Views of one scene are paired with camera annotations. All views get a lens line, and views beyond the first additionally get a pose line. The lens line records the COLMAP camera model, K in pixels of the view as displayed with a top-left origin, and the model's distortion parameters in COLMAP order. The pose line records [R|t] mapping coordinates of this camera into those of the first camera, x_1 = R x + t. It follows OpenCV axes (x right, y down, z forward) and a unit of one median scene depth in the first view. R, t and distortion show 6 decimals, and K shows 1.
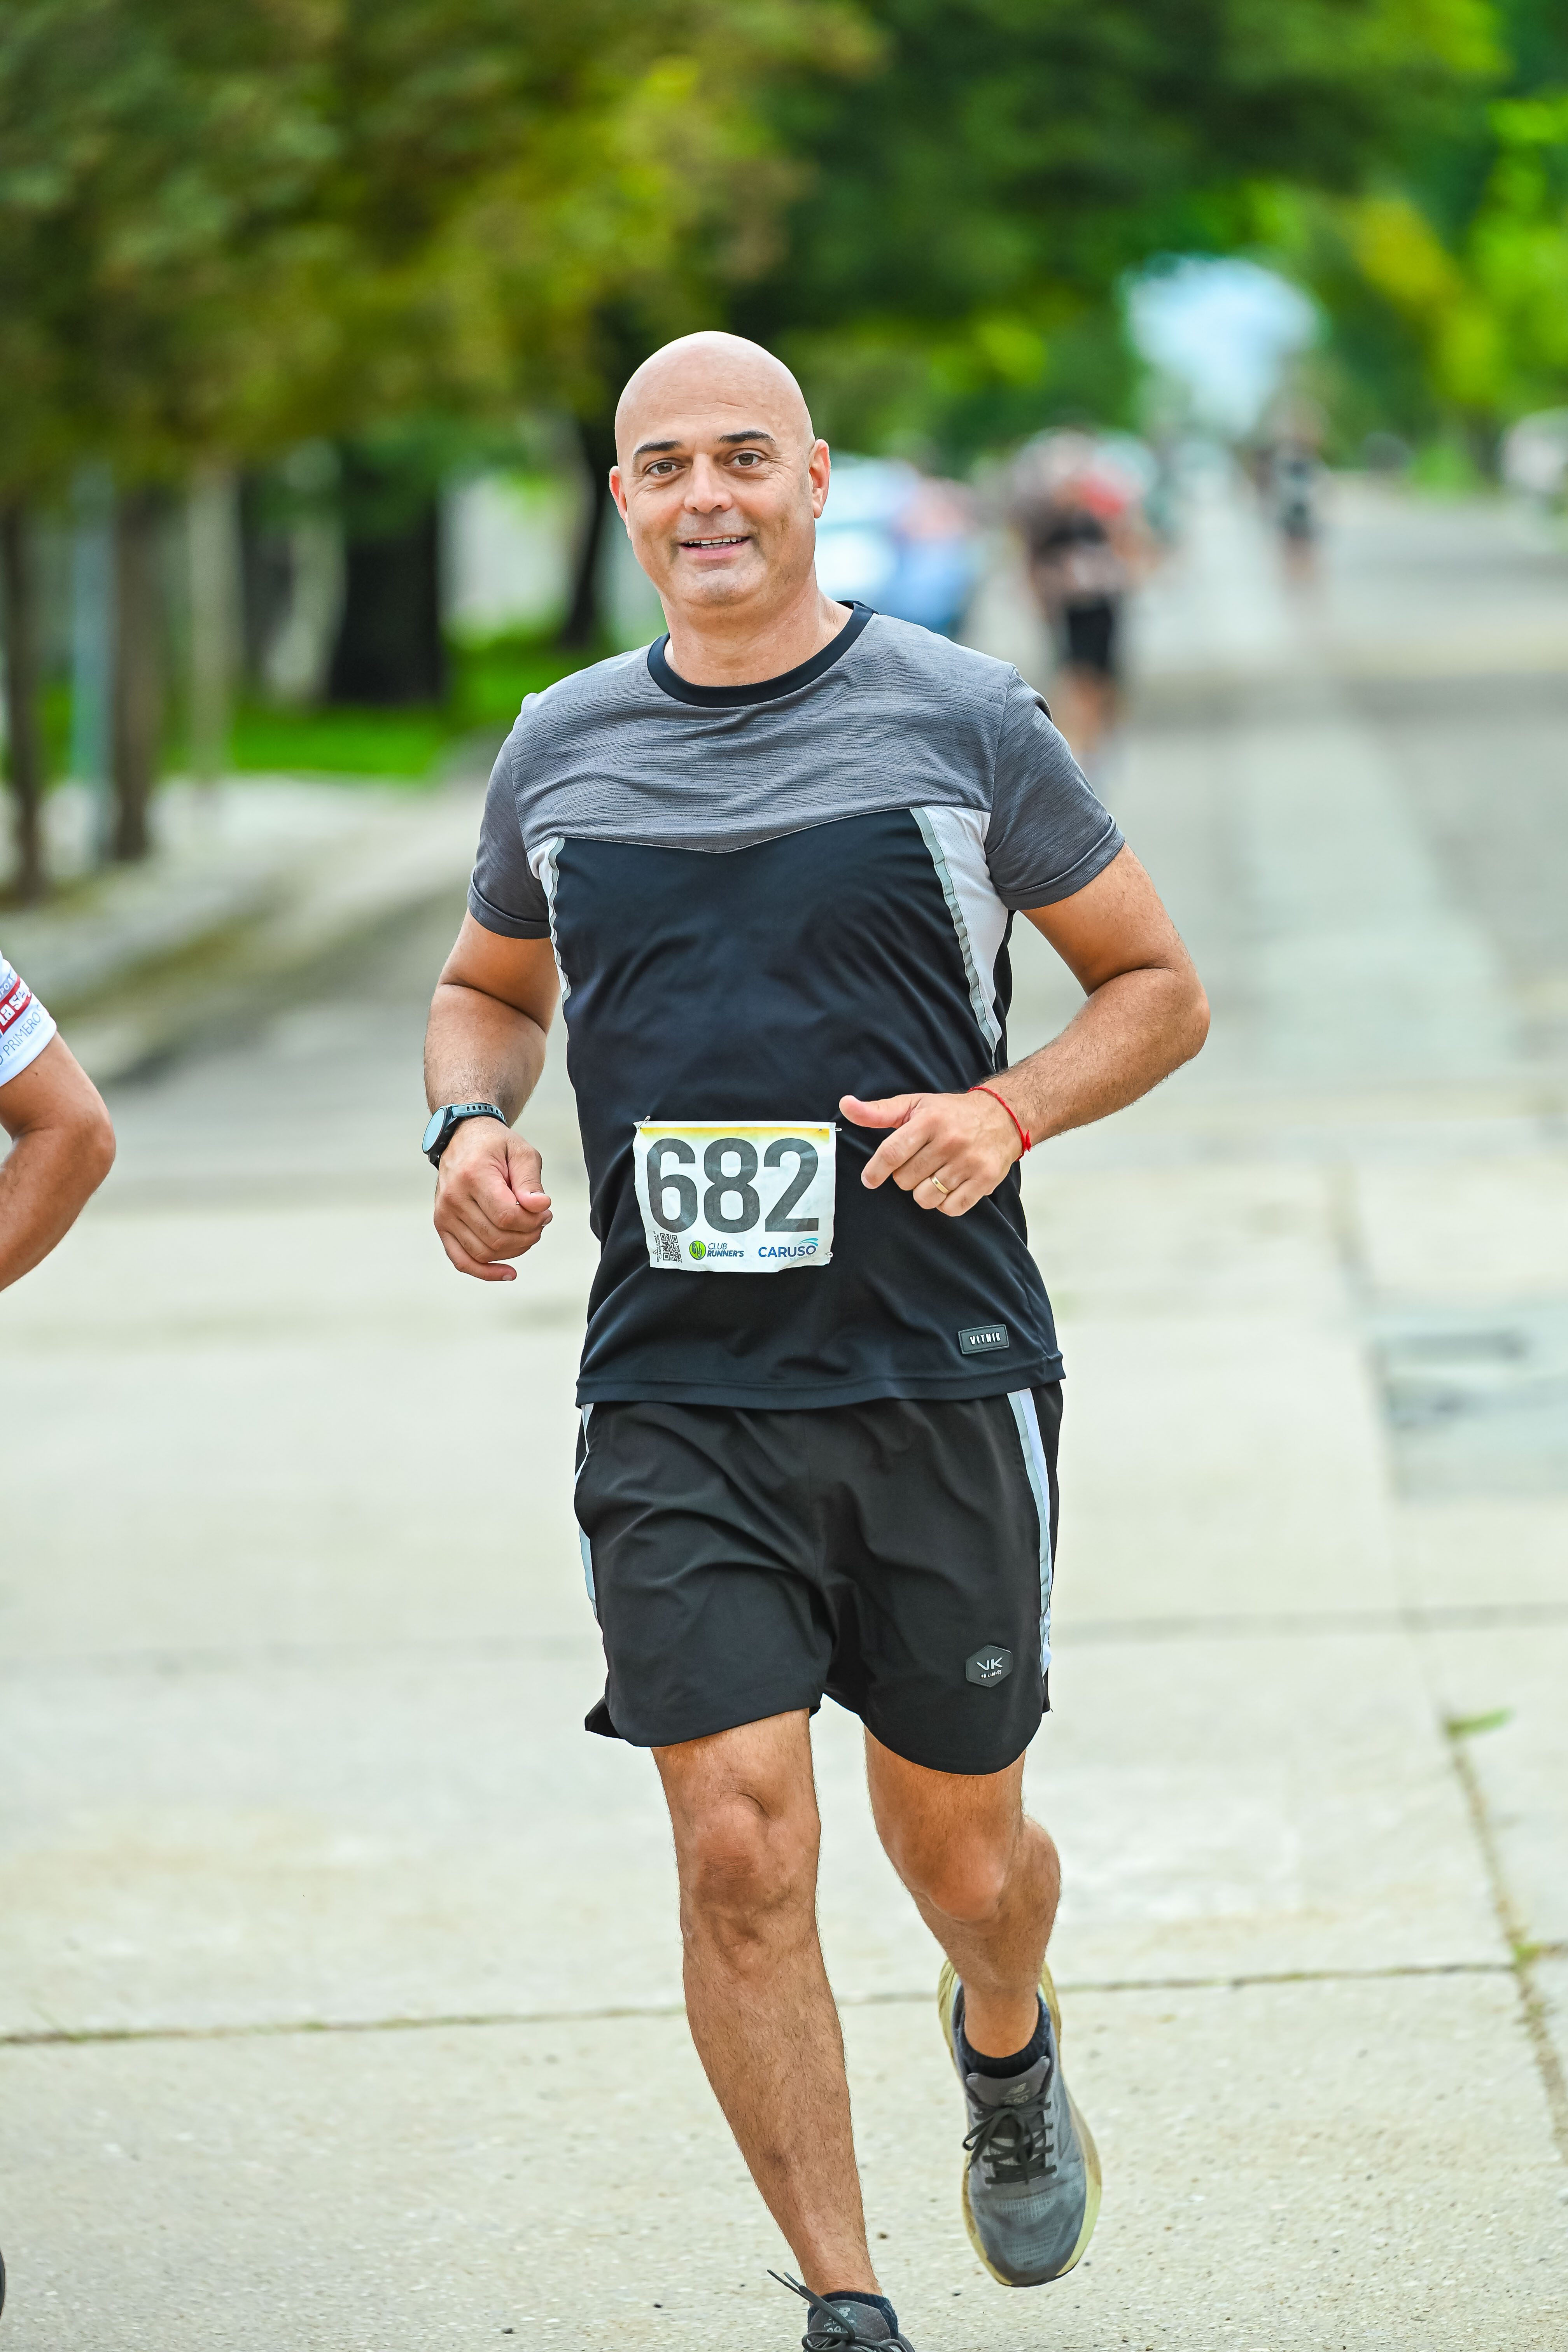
lens RADIAL K [[13452.5, 0, 783.7], [0, 13452.5, 1176.2], [0, 0, 1]] dist [0.334235, 0.000000]
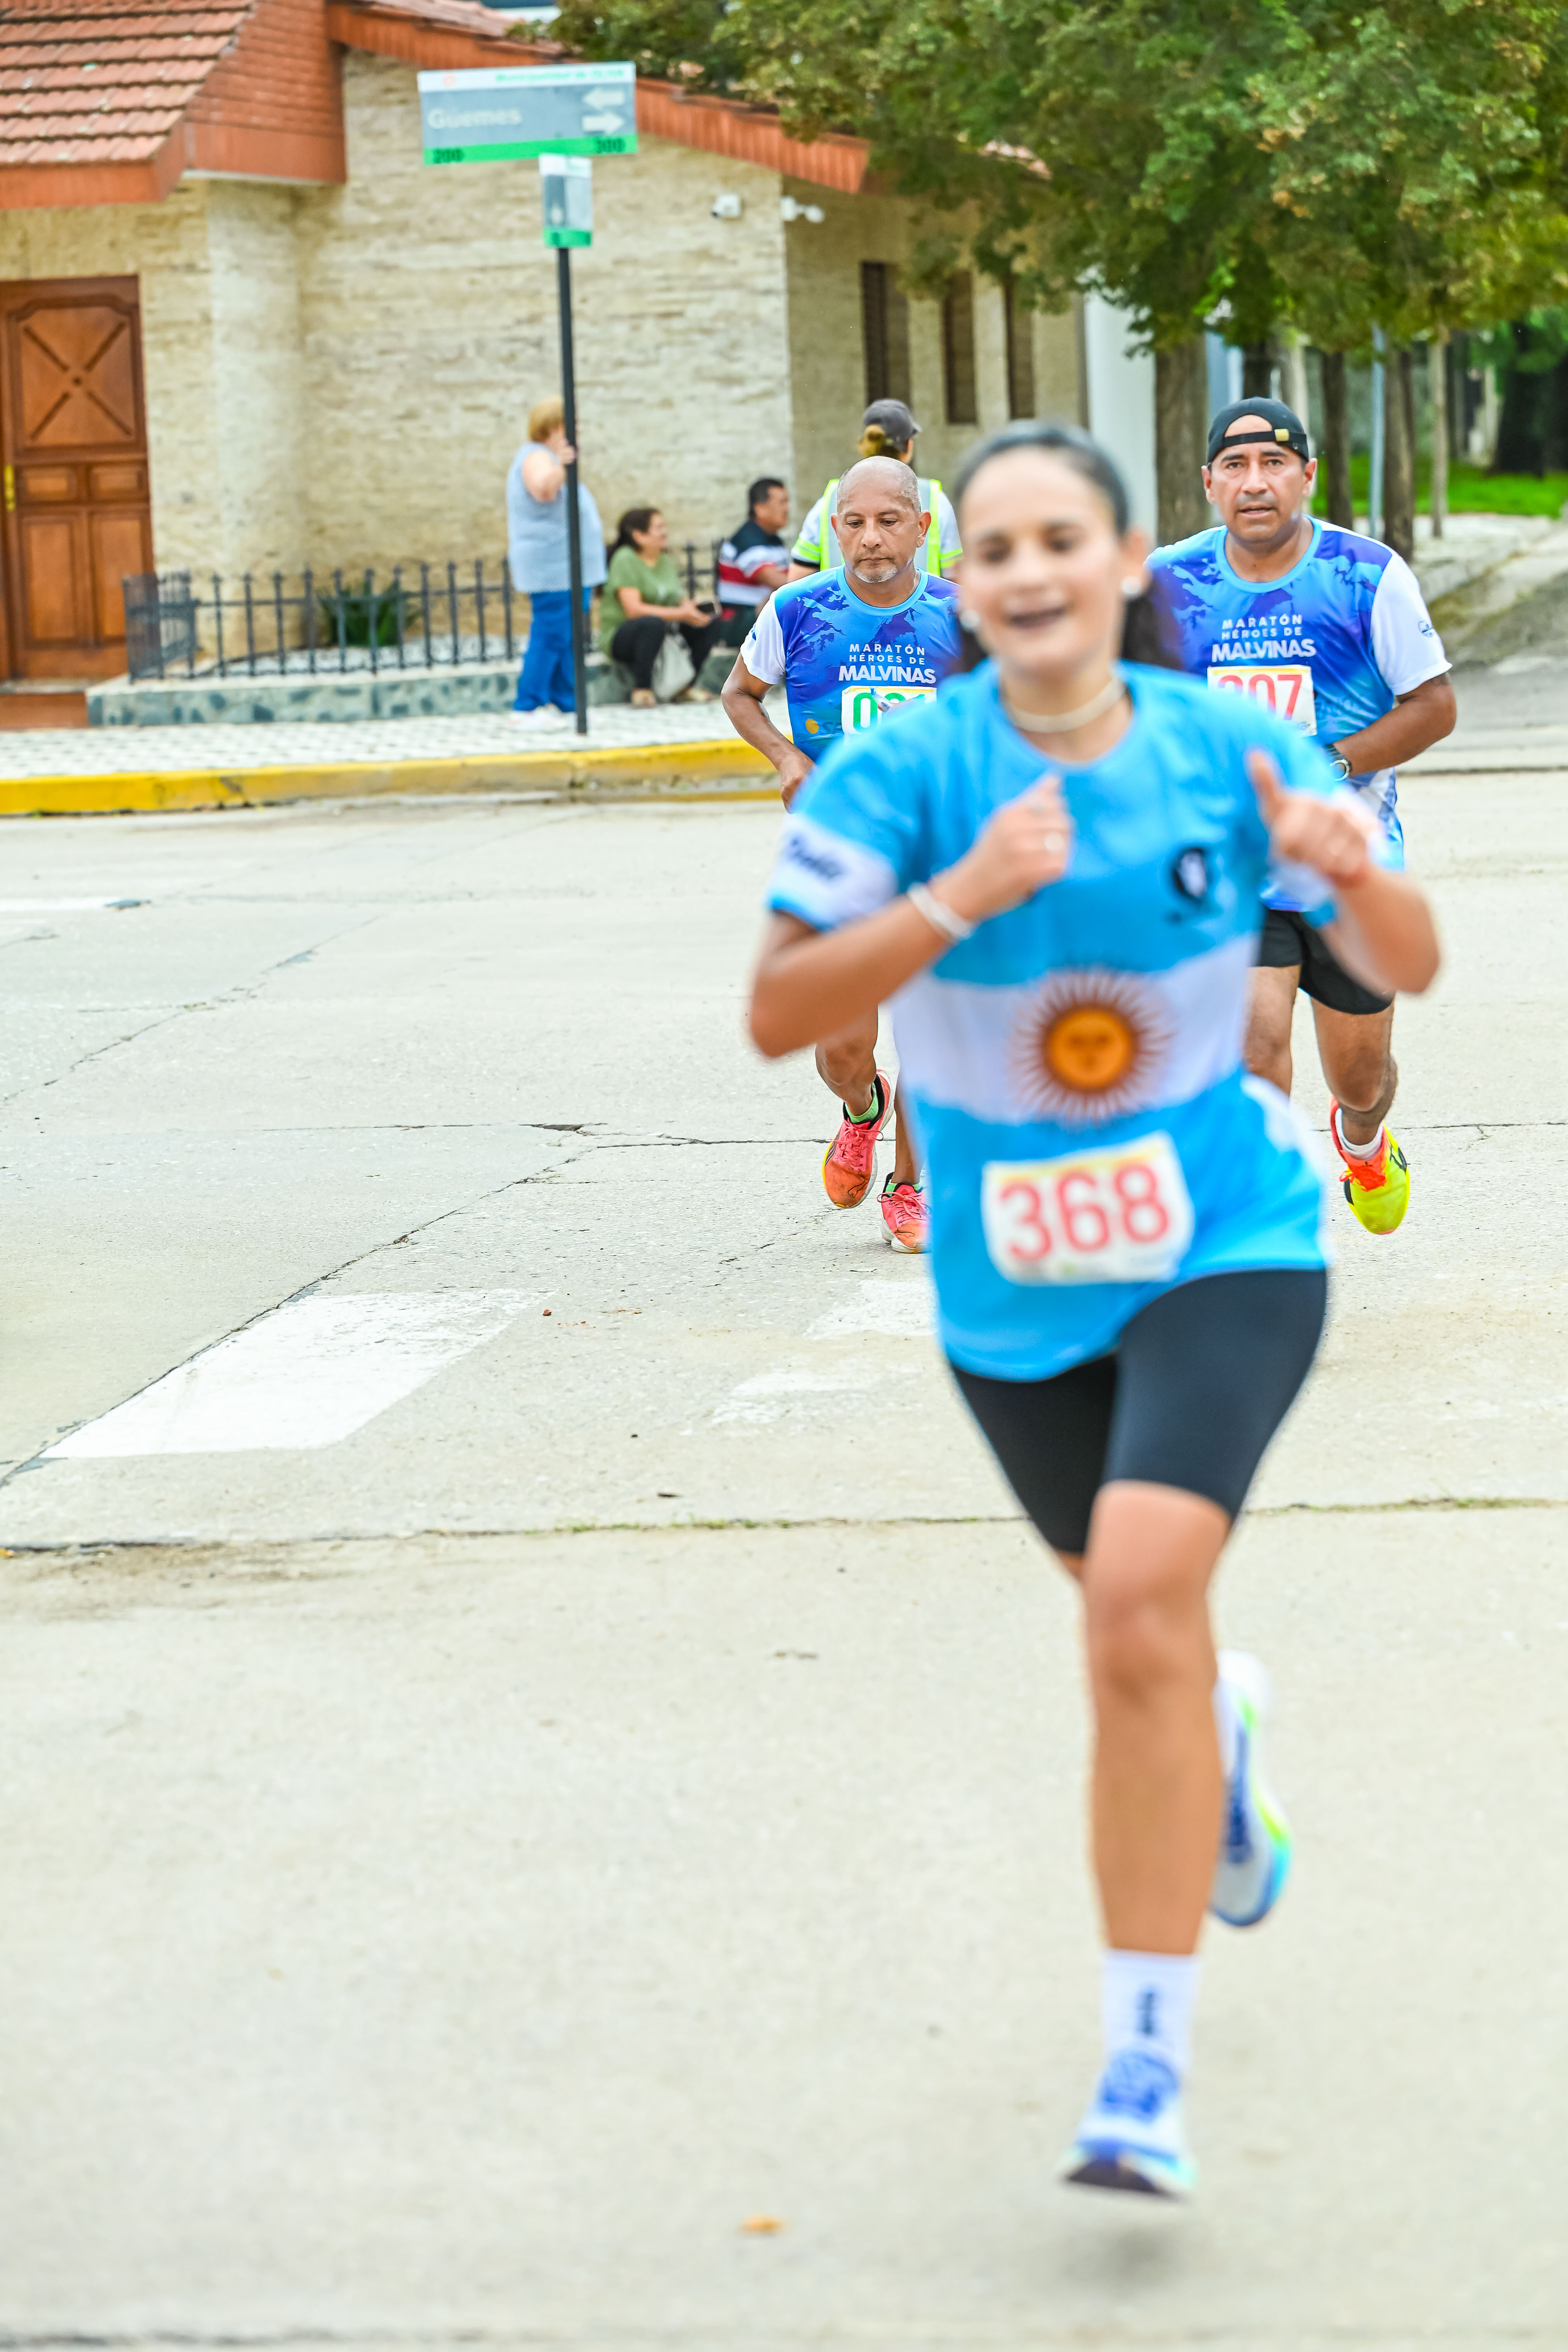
lens RADIAL K [[6918.9, 0, 783.8], [0, 6918.9, 1175.7], [0, 0, 1]] dist [-0.047118, 0.000000]
pose [[0.991335, 0.022422, -0.129428, -0.012220], [-0.013575, 0.997536, 0.068836, -0.005165], [0.130653, -0.066483, 0.989197, 0.126788]]
